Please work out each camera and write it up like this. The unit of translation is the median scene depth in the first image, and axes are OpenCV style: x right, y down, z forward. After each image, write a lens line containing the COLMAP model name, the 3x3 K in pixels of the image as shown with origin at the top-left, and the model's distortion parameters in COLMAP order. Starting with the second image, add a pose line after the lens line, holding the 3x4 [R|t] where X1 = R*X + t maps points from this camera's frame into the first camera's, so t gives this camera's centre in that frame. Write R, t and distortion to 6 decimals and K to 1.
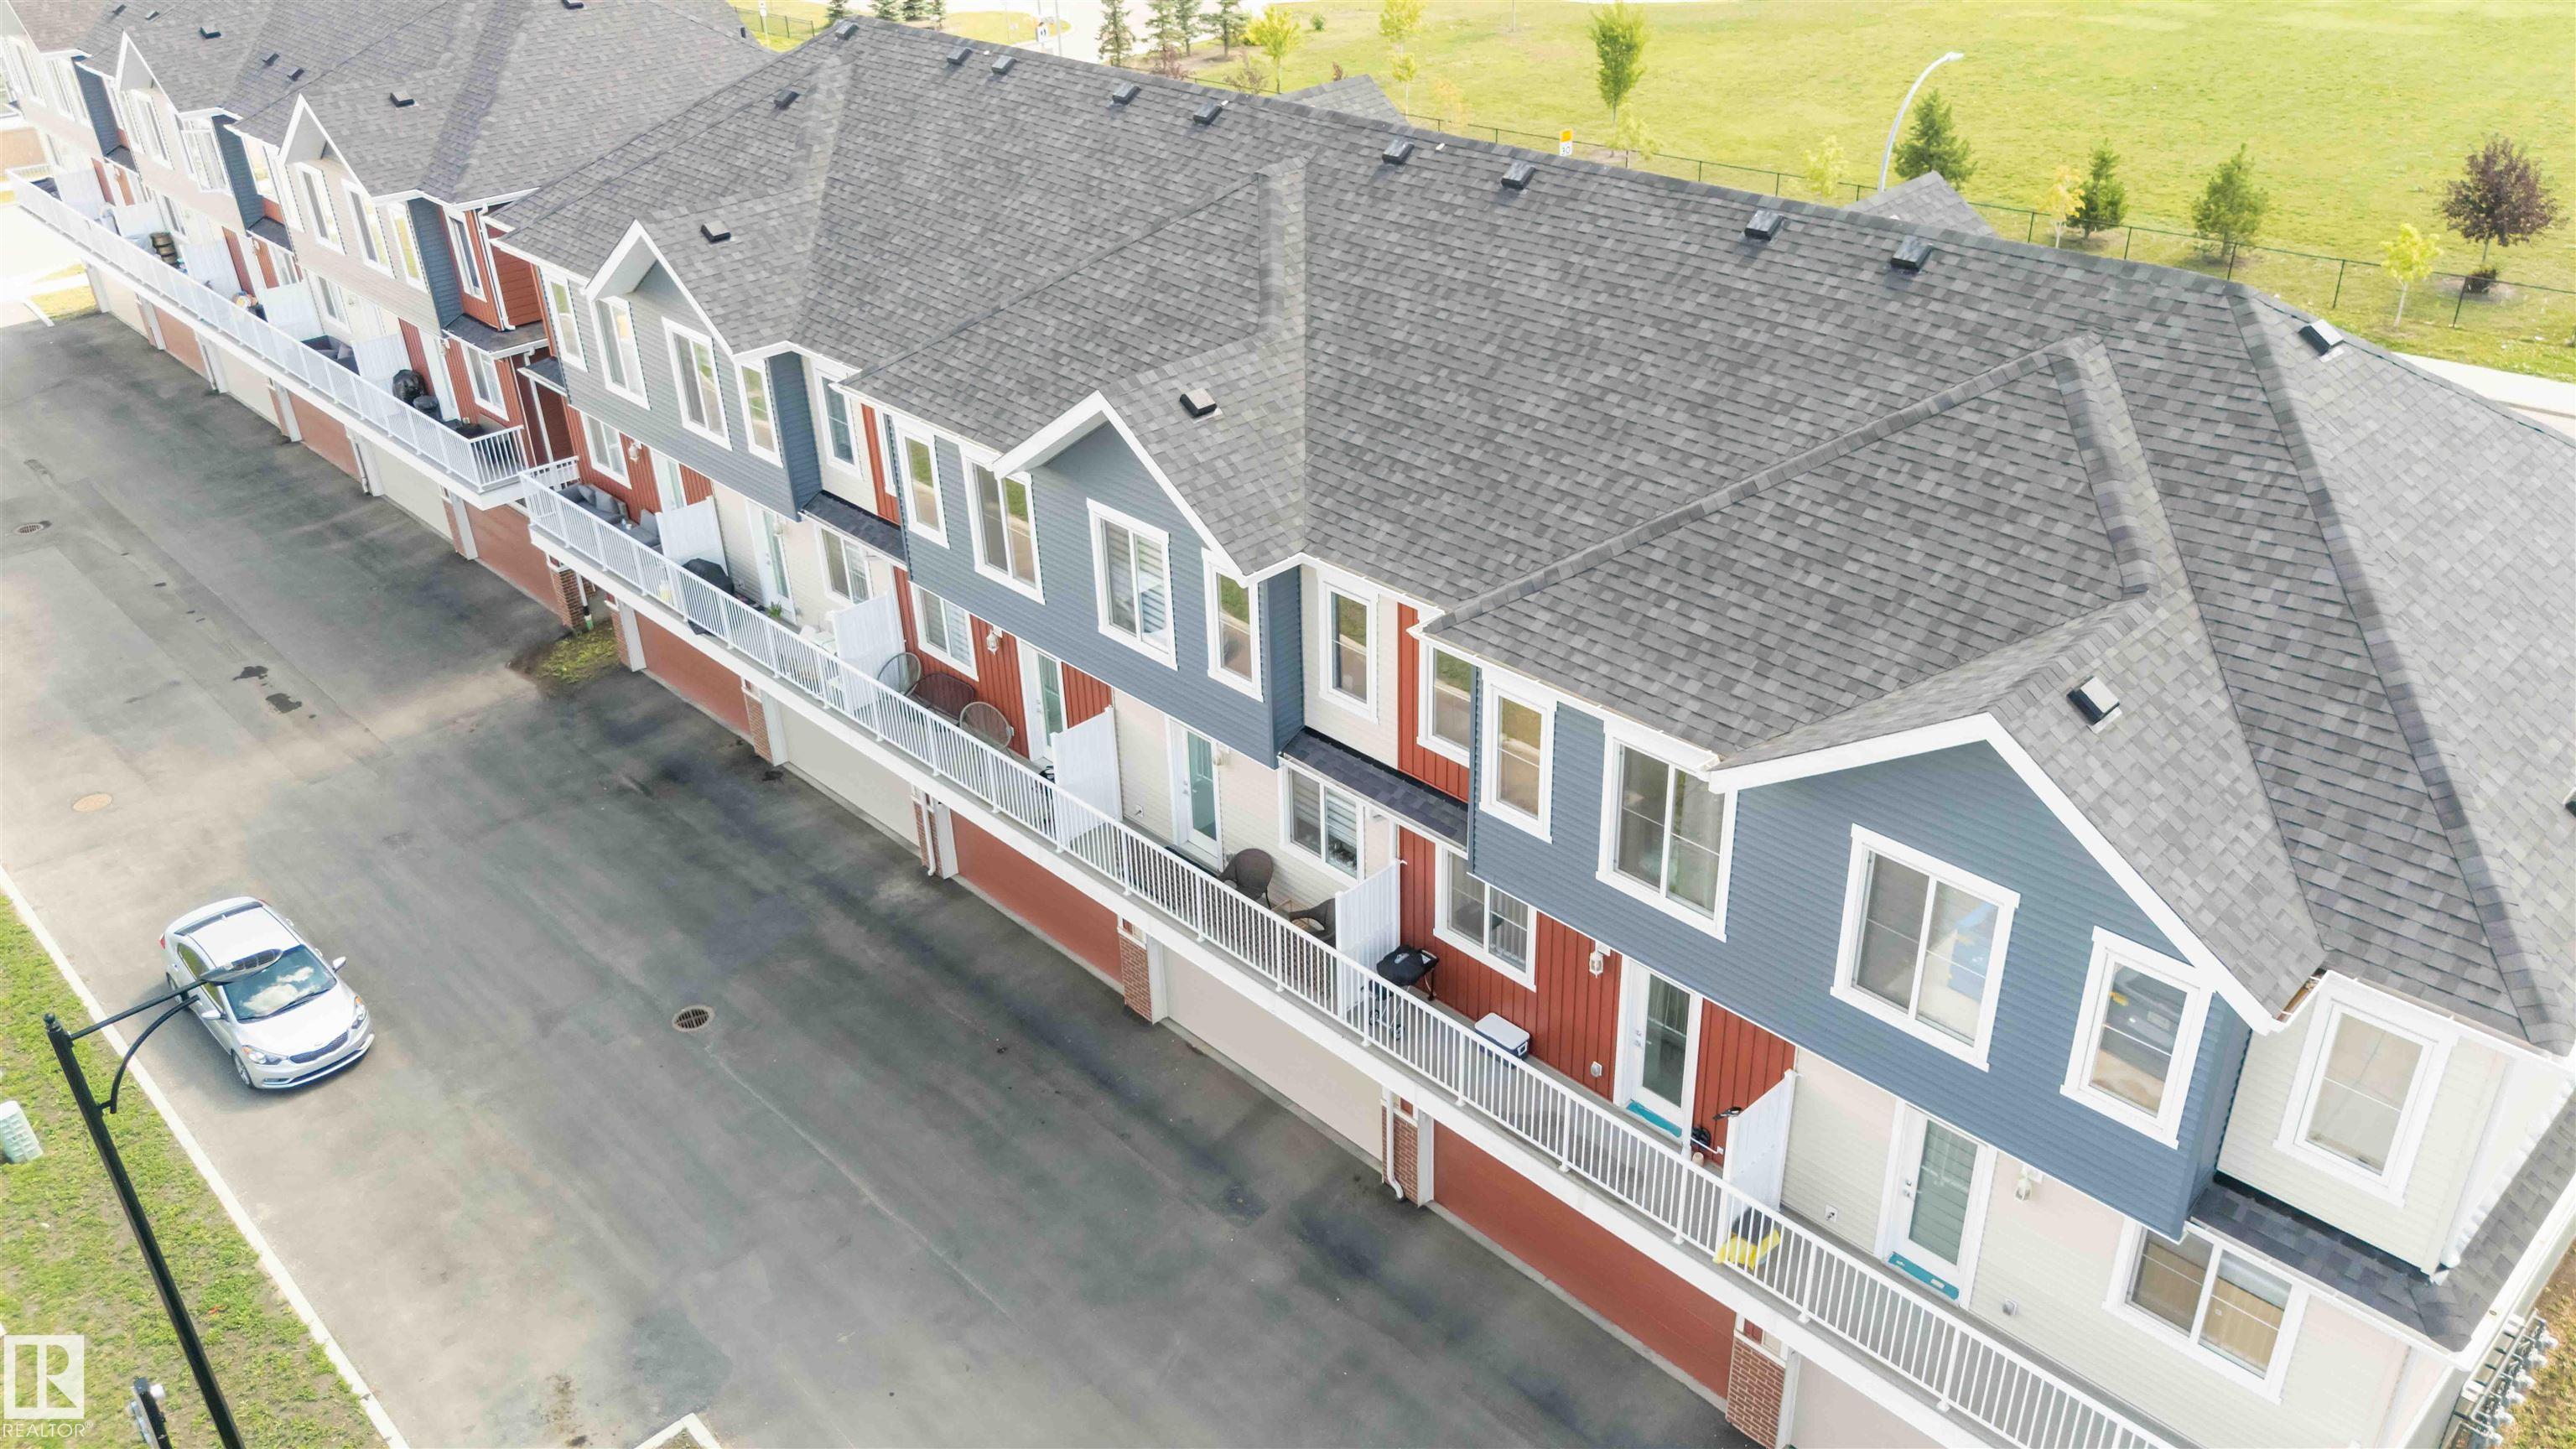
lens RADIAL K [[1889.8, 0, 1297.7], [0, 1889.8, 710.5], [0, 0, 1]] dist [0.052056, -0.036550]
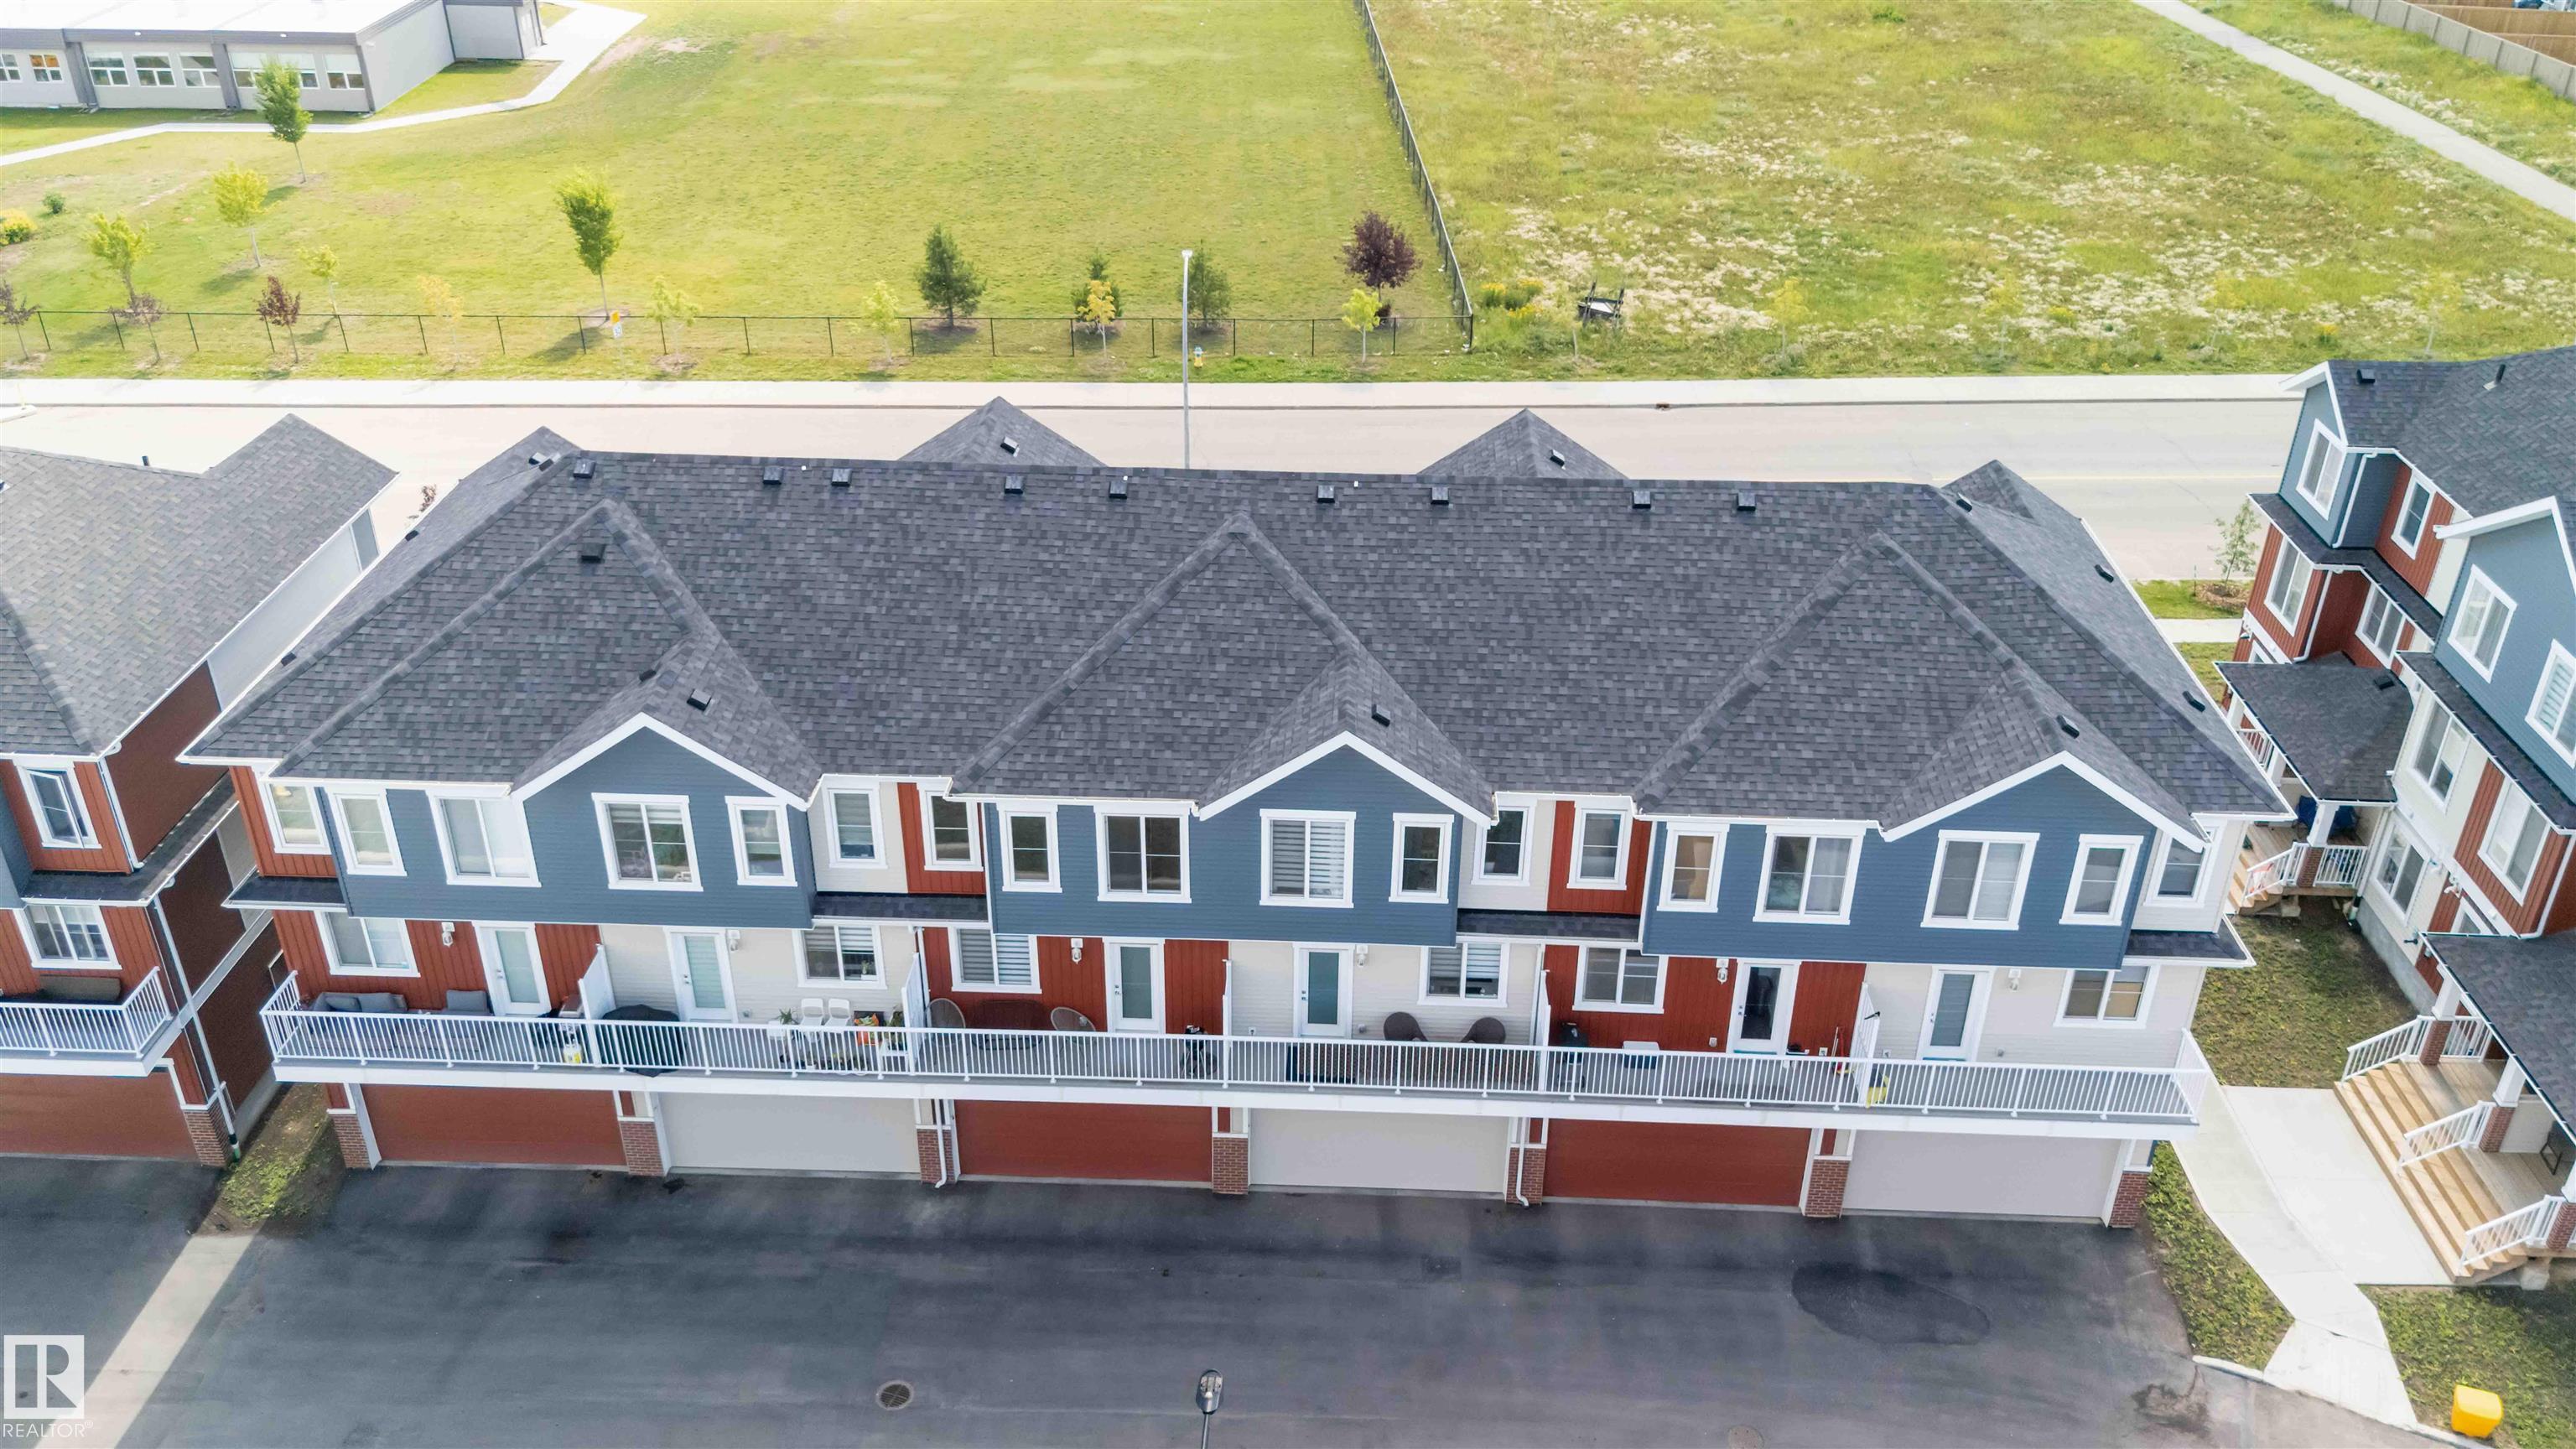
lens RADIAL K [[2018.5, 0, 1309.5], [0, 2018.5, 726.4], [0, 0, 1]] dist [0.045145, -0.019455]
pose [[0.719315, -0.318055, 0.617598, -0.877049], [0.314524, 0.941800, 0.118690, -0.304320], [-0.619403, 0.108874, 0.777487, -0.092336]]
